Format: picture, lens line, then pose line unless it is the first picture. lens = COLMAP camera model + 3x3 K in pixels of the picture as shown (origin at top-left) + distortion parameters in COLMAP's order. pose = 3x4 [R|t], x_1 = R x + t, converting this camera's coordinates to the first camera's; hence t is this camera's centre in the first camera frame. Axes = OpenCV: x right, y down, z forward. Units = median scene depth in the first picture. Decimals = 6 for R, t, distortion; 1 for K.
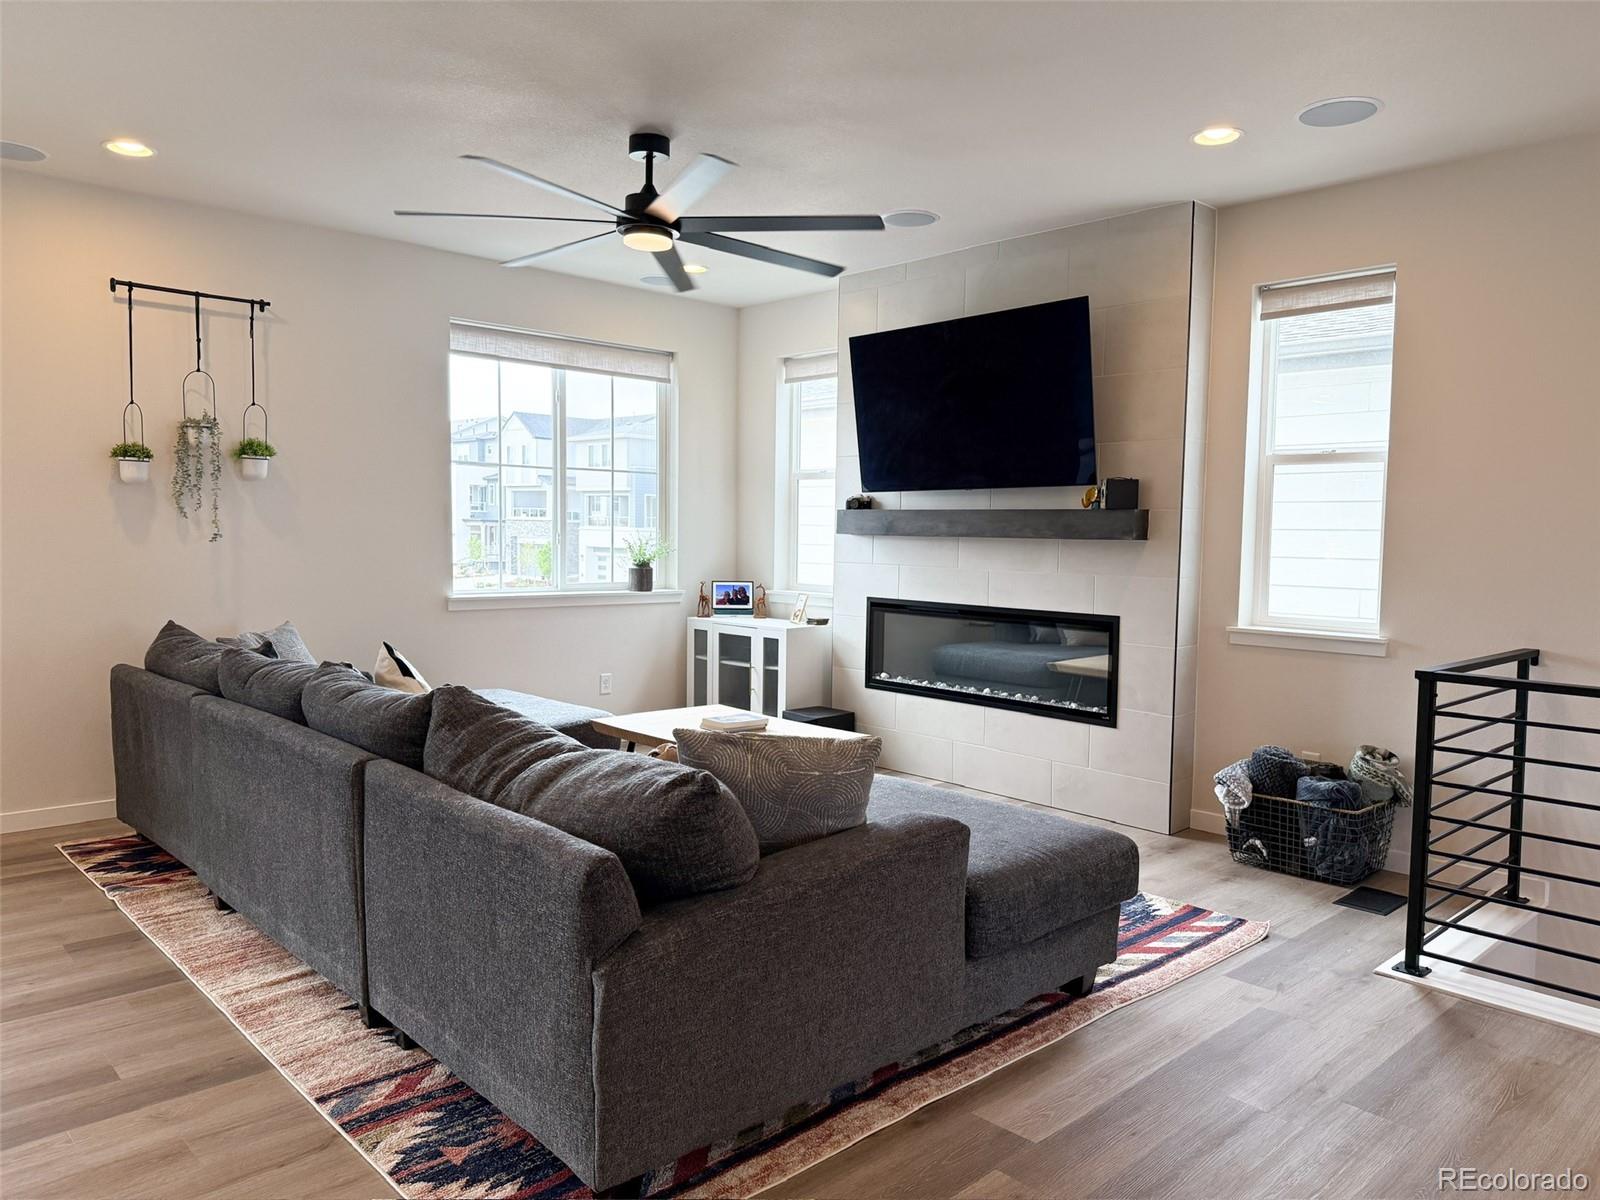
lens RADIAL K [[1113.9, 0, 803.4], [0, 1113.9, 602.4], [0, 0, 1]] dist [0.147319, -0.259192]
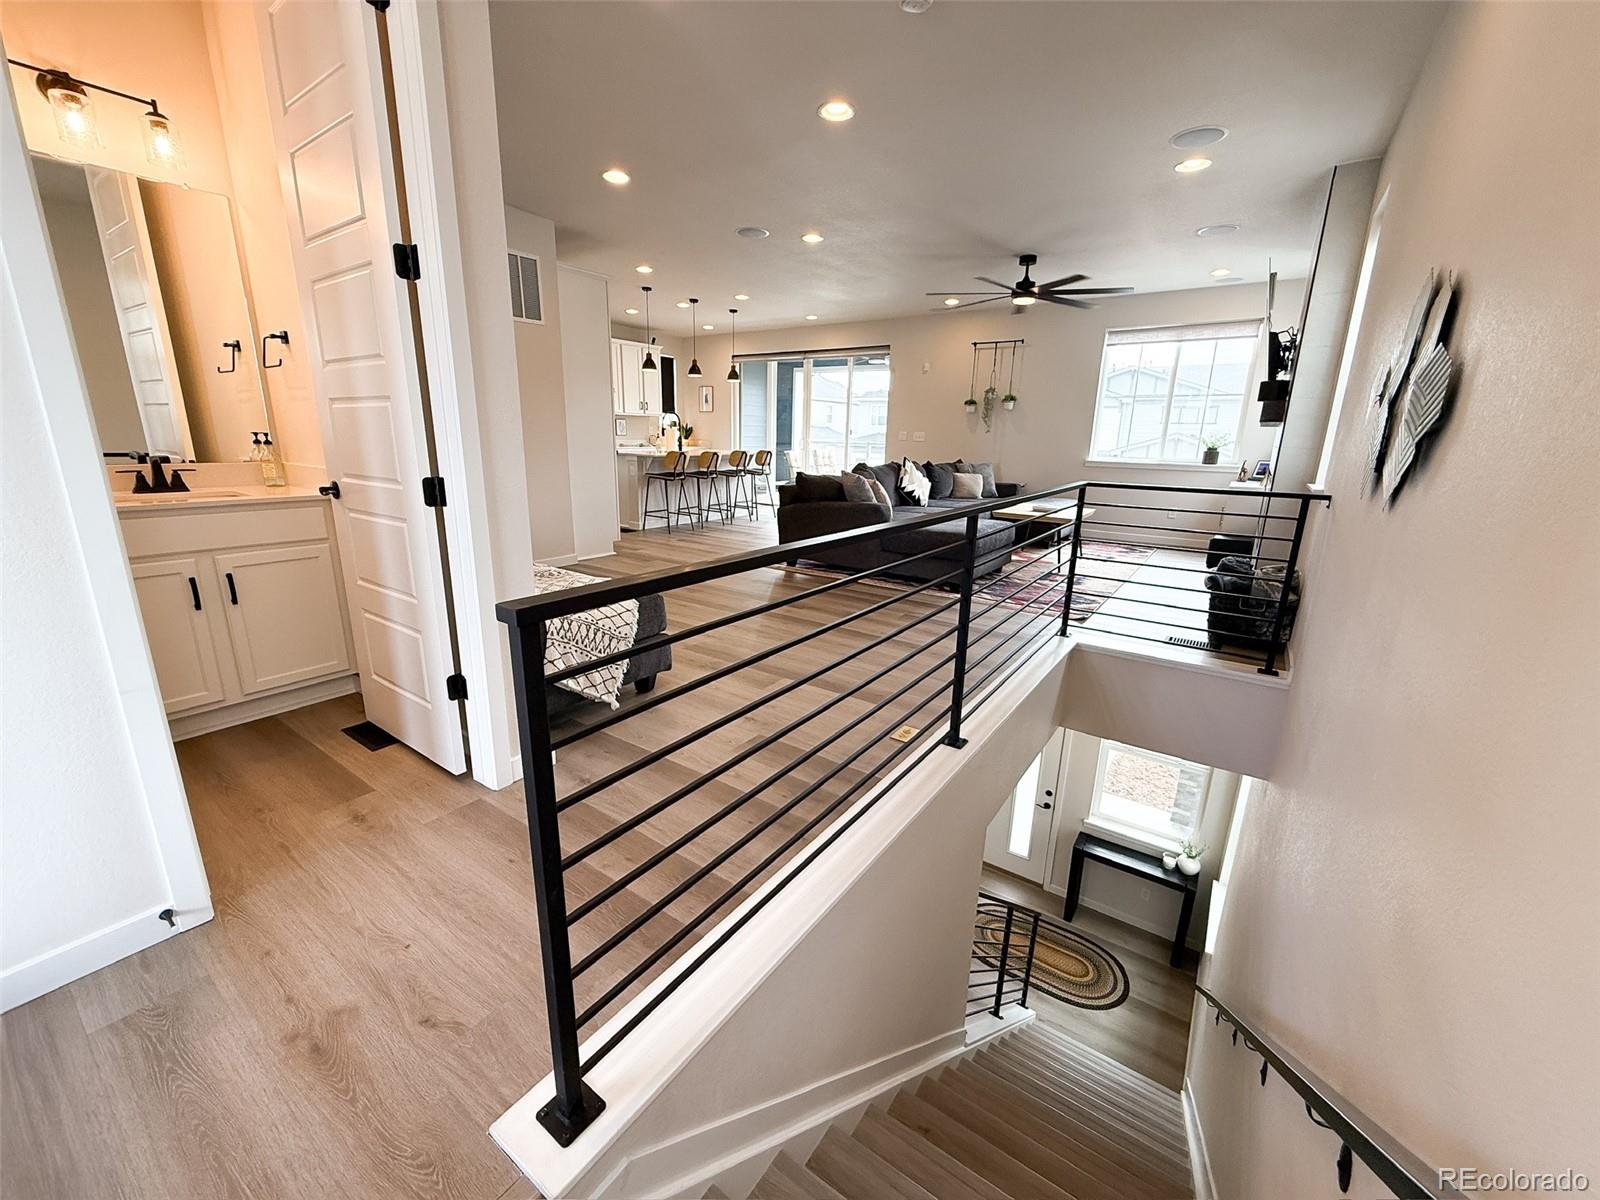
lens RADIAL K [[634.5, 0, 795.9], [0, 634.5, 595.0], [0, 0, 1]] dist [-0.002615, -0.000404]
pose [[0.193450, 0.228630, -0.954099, 1.033612], [-0.080240, 0.972898, 0.216866, 0.036841], [0.977823, 0.034604, 0.206552, 0.213899]]
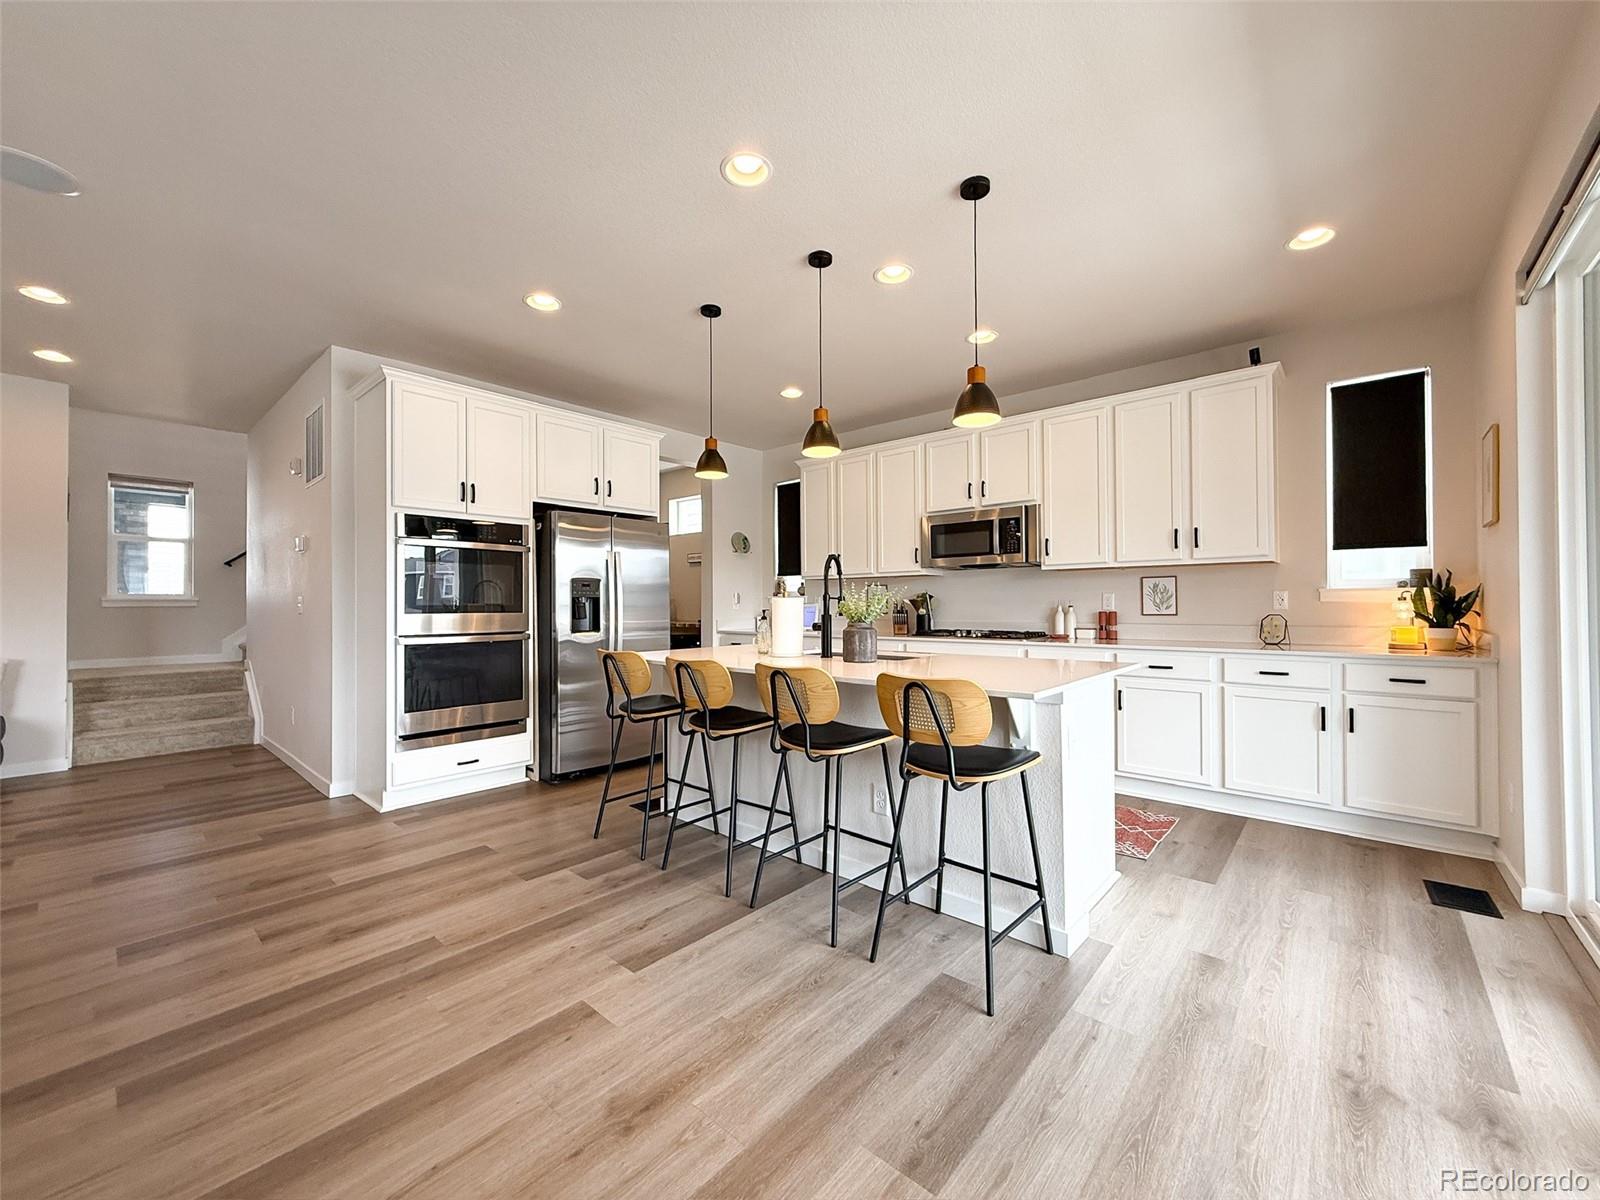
lens RADIAL K [[642.4, 0, 802.9], [0, 642.4, 597.8], [0, 0, 1]] dist [-0.000689, -0.000211]
pose [[-0.996641, -0.014390, -0.080622, -0.618788], [-0.018557, 0.998517, 0.051174, -0.032179], [0.079766, 0.052498, -0.995430, 0.861190]]
